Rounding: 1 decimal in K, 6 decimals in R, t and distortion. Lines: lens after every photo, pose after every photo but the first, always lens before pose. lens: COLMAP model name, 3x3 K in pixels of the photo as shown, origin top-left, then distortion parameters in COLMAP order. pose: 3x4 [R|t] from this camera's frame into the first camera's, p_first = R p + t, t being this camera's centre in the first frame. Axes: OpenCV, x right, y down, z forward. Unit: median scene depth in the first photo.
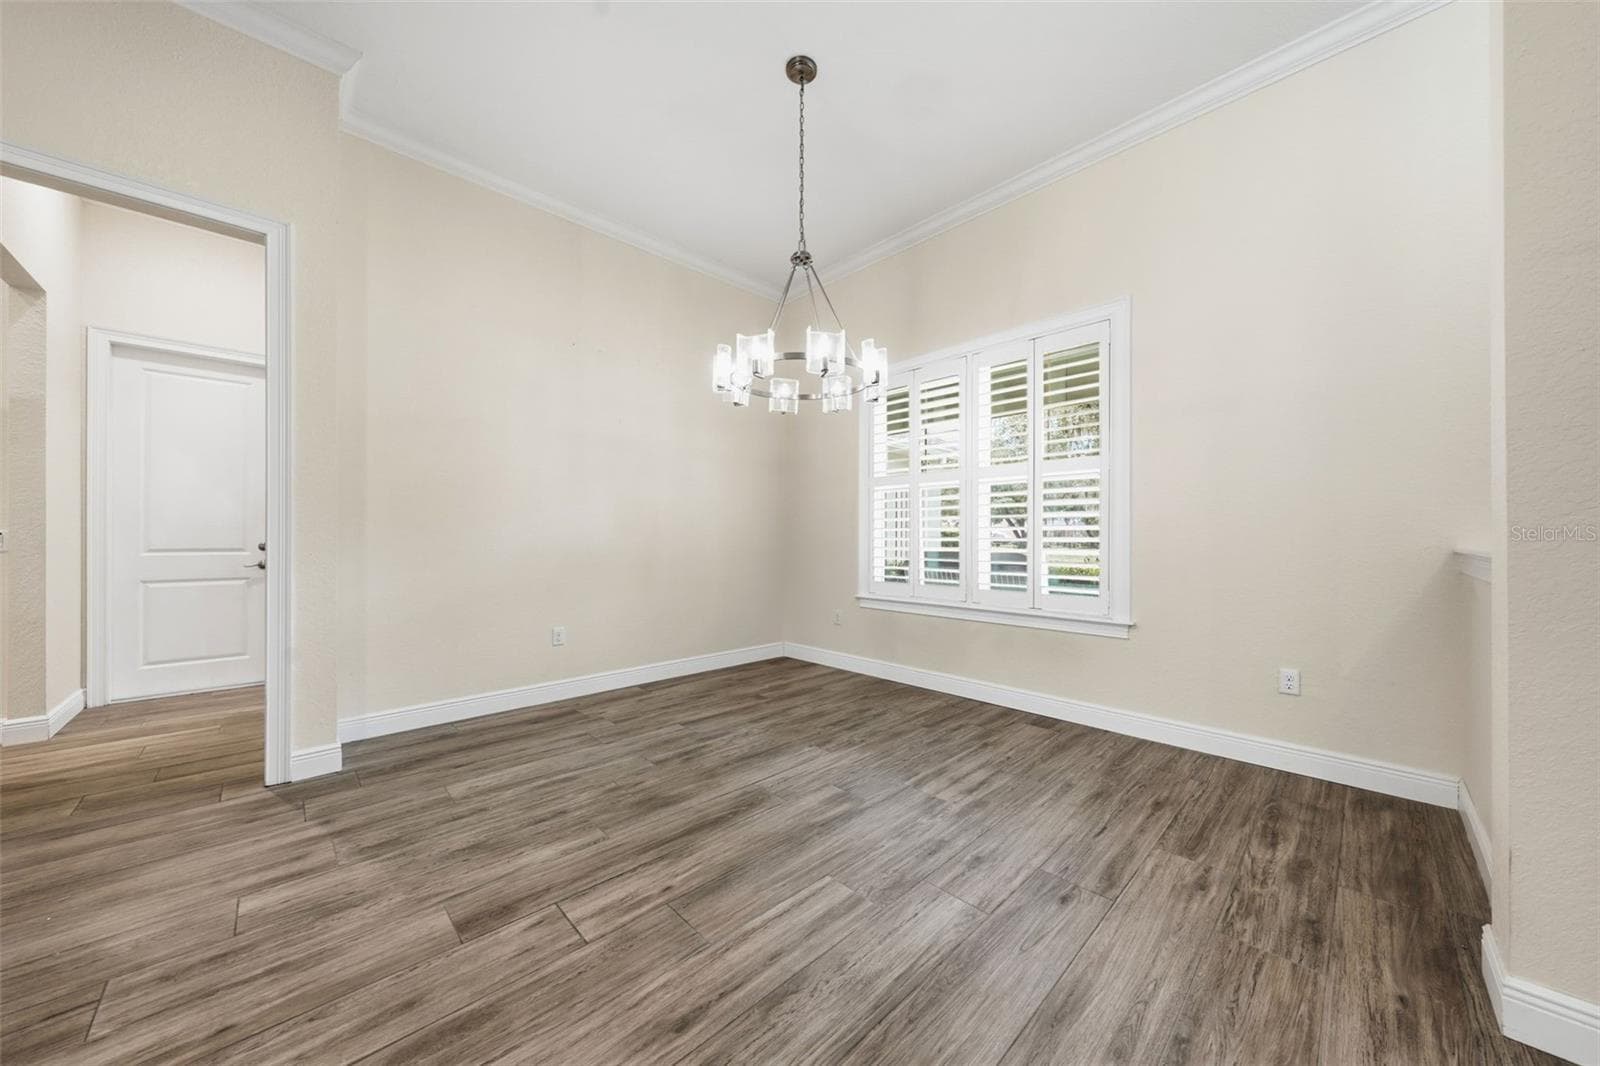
lens RADIAL K [[548.0, 0, 800.0], [0, 548.0, 533.0], [0, 0, 1]] dist [-0.000038, -0.000009]
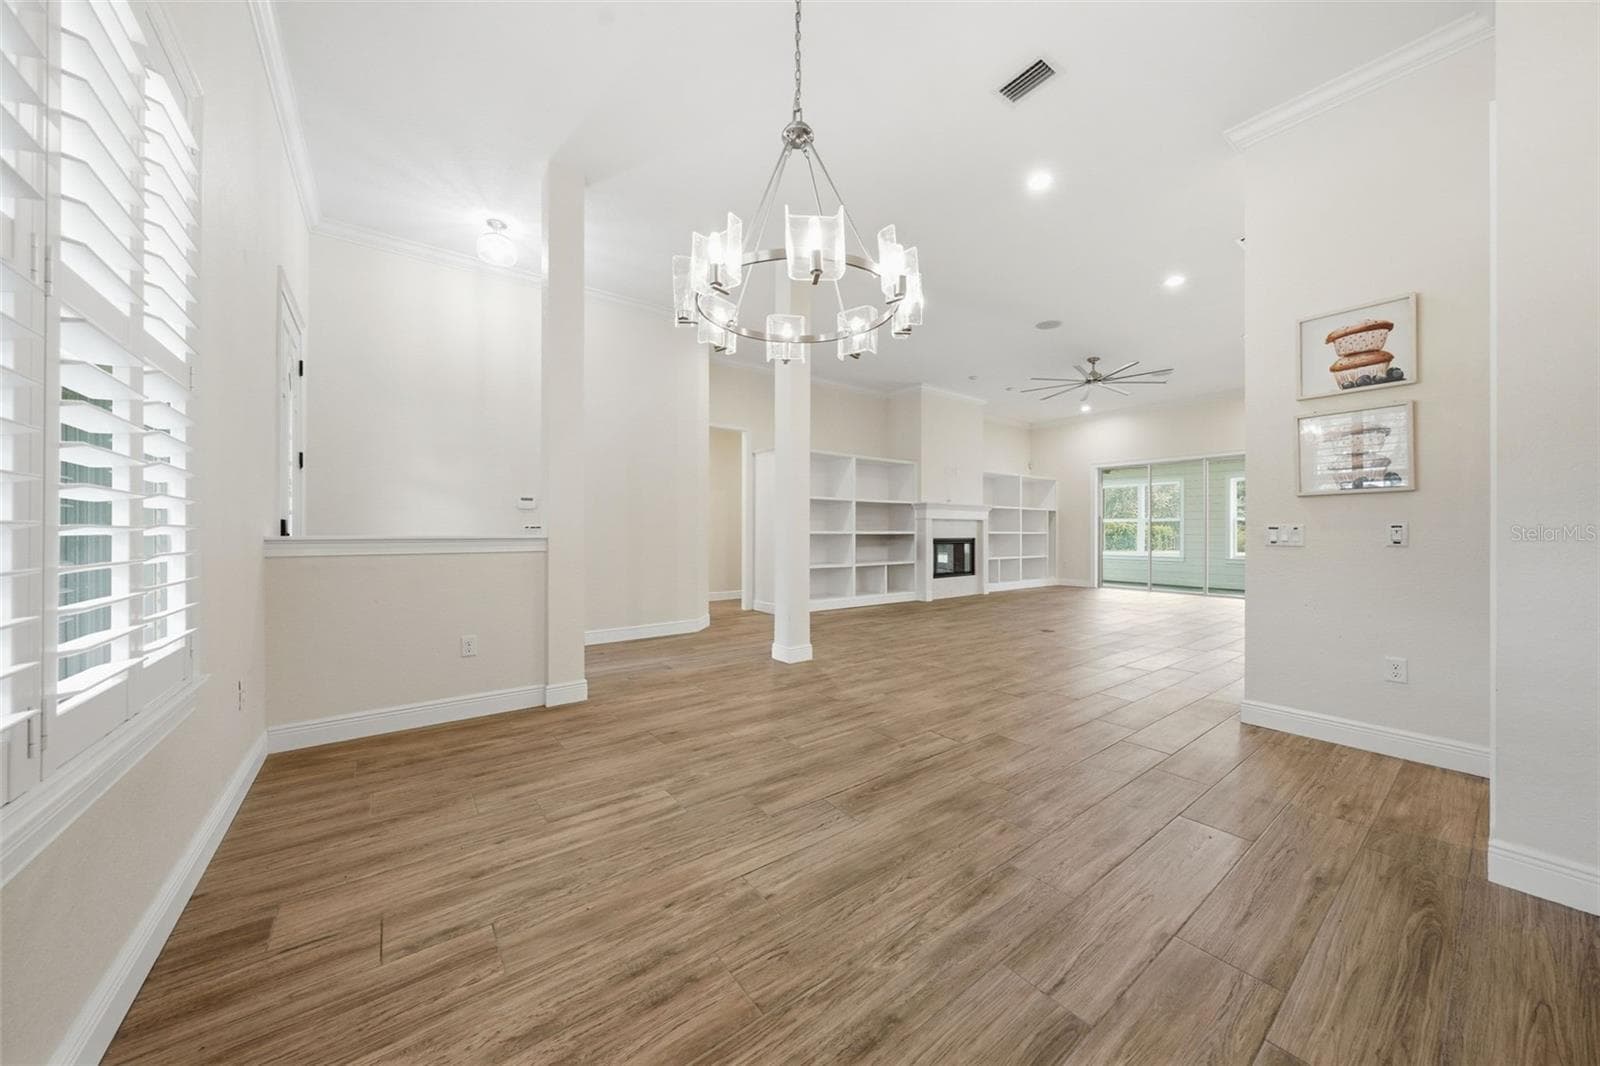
lens RADIAL K [[548.0, 0, 800.0], [0, 548.0, 533.0], [0, 0, 1]] dist [-0.000038, -0.000009]
pose [[-0.993100, -0.002855, 0.117234, -0.097417], [-0.003509, 0.999979, -0.005368, 0.021557], [-0.117216, -0.005743, -0.993090, 1.989757]]
